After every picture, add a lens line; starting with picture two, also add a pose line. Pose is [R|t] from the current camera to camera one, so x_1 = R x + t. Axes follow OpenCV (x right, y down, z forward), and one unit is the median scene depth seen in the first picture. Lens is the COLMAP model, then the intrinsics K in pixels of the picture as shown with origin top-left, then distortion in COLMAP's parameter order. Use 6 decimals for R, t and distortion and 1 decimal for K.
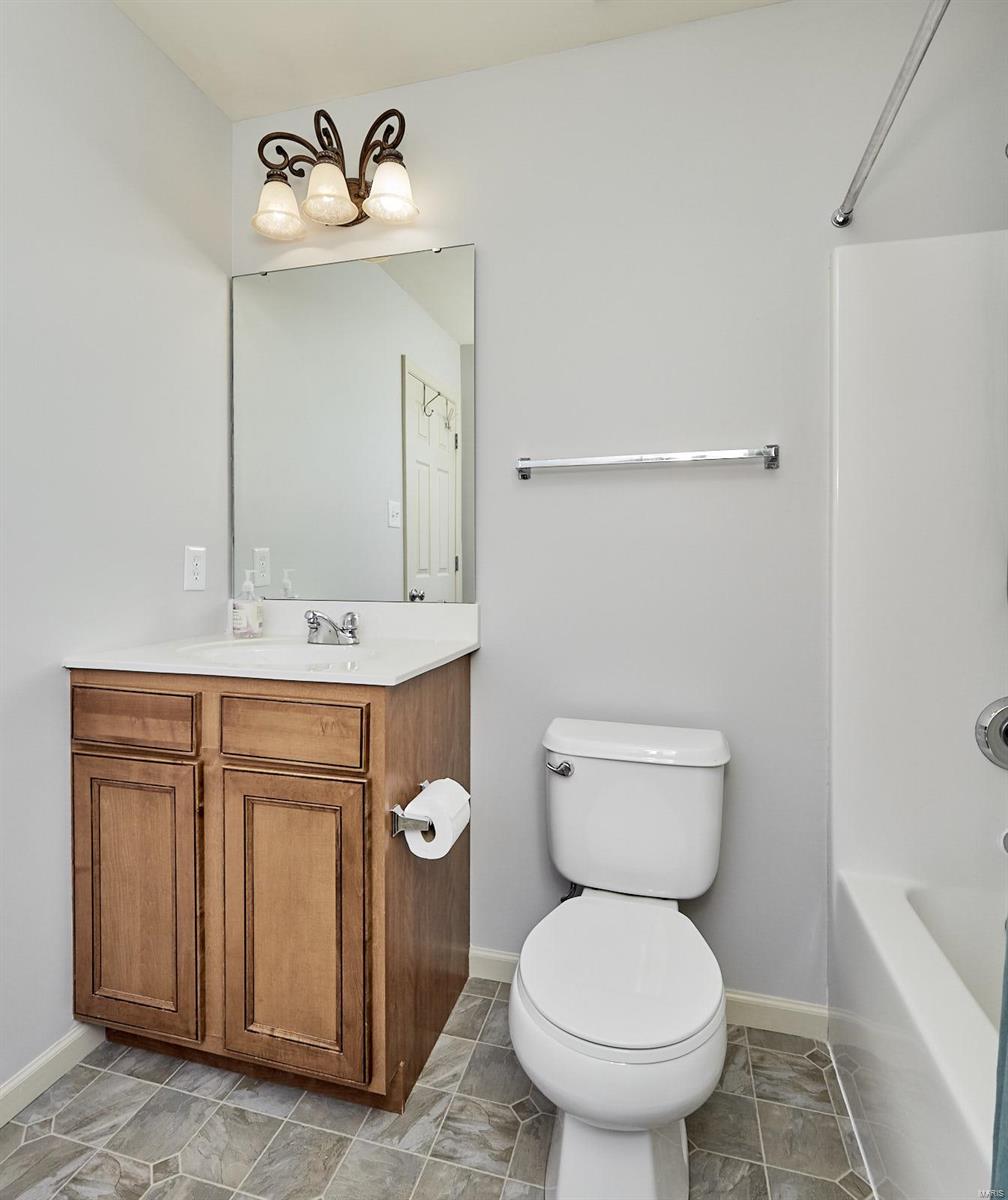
lens RADIAL K [[646.2, 0, 501.4], [0, 646.2, 571.6], [0, 0, 1]] dist [0.002595, -0.000024]
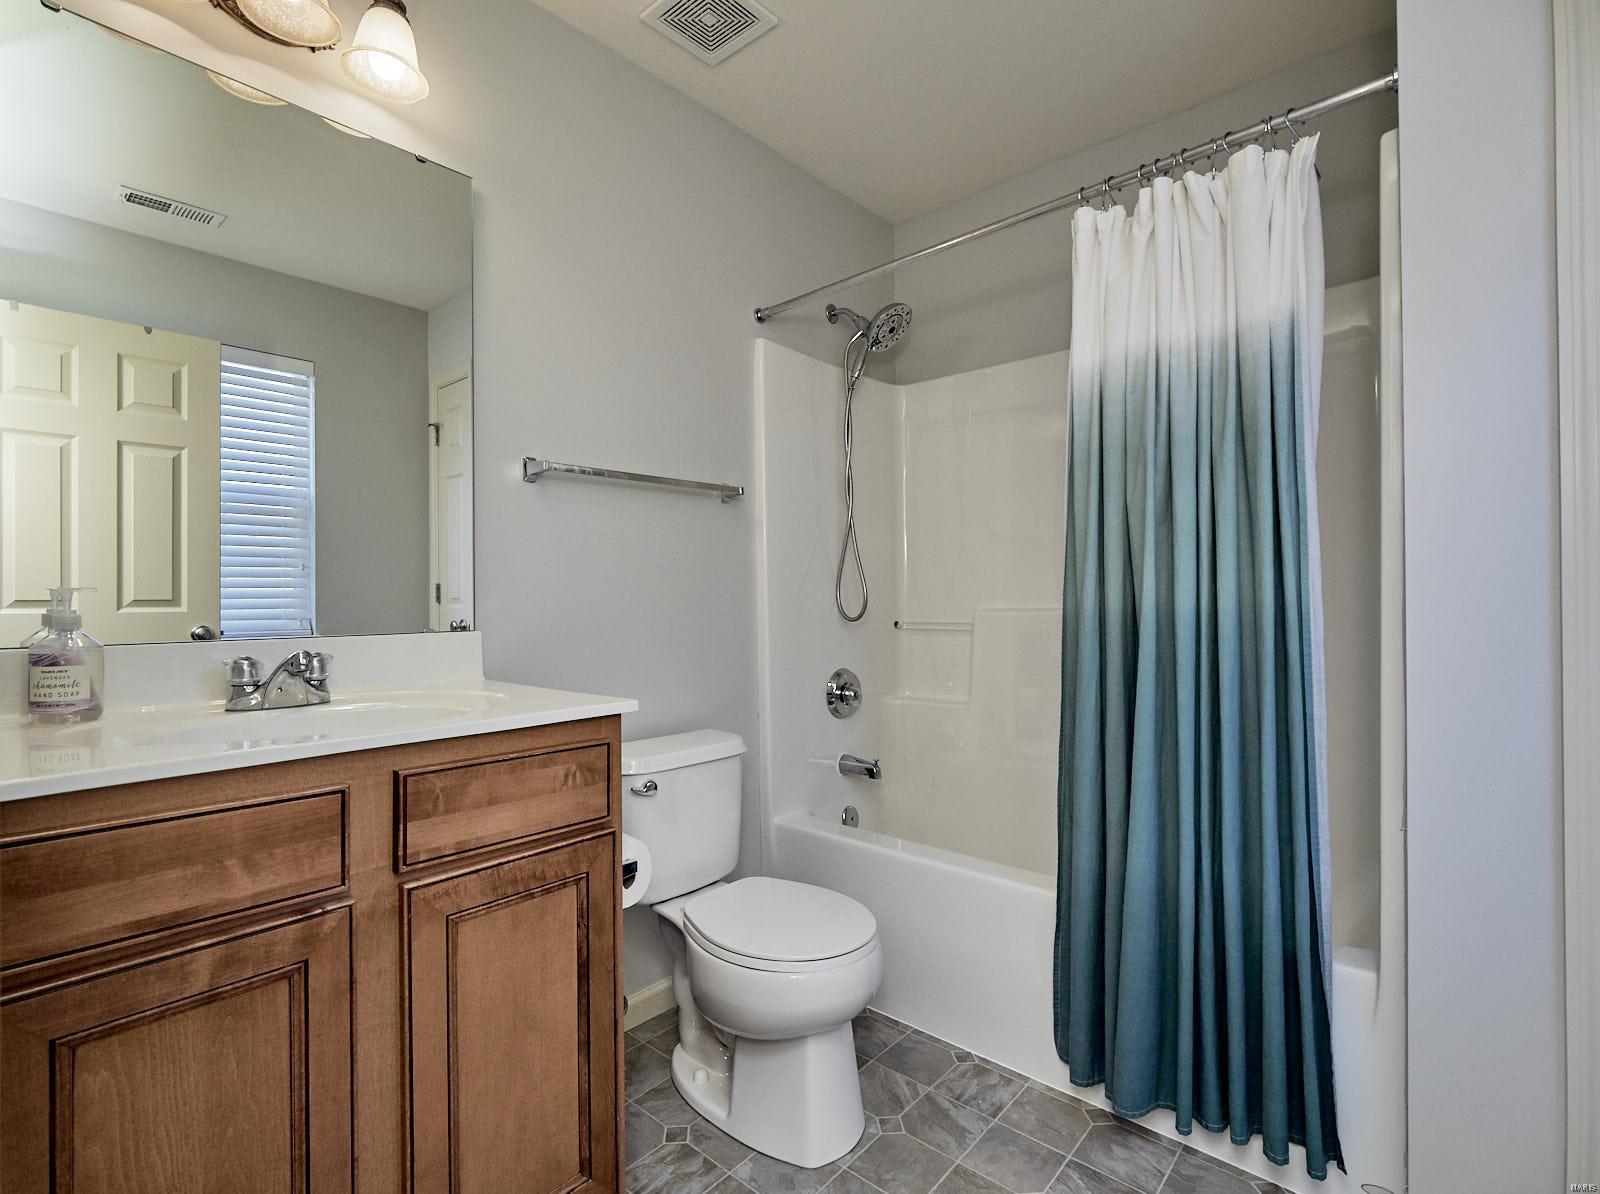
lens RADIAL K [[766.4, 0, 778.7], [0, 766.4, 597.5], [0, 0, 1]] dist [0.000181, 0.002035]
pose [[0.448817, -0.005660, 0.893606, -0.919684], [0.023012, 0.999722, -0.005226, 0.028606], [-0.893327, 0.022909, 0.448822, 0.321812]]
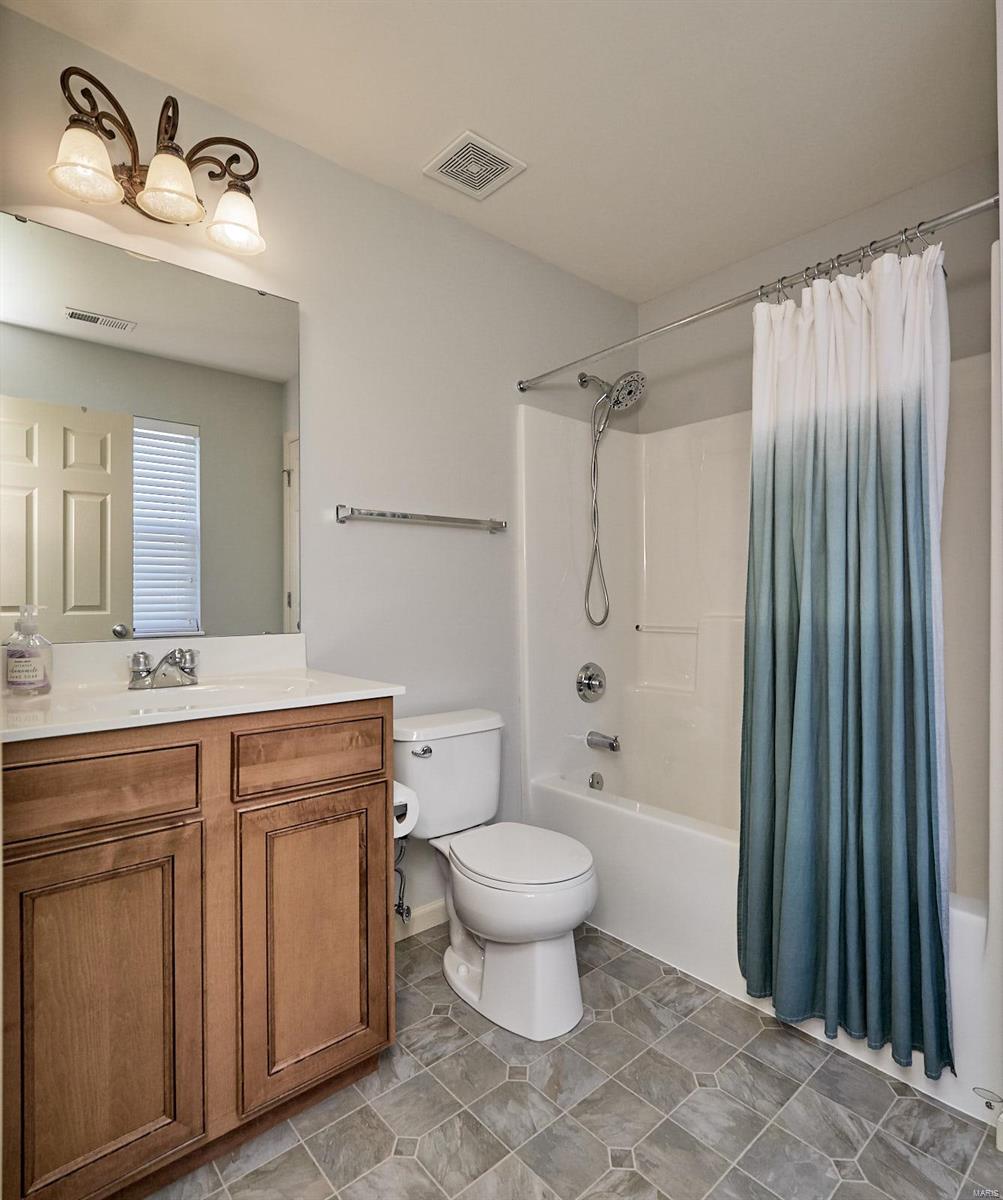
lens RADIAL K [[643.7, 0, 501.5], [0, 643.7, 600.0], [0, 0, 1]] dist [0.007767, -0.000685]
pose [[0.551019, -0.006493, 0.834468, -0.979184], [0.019342, 0.999800, -0.004993, 0.007317], [-0.834269, 0.018892, 0.551034, 0.158736]]
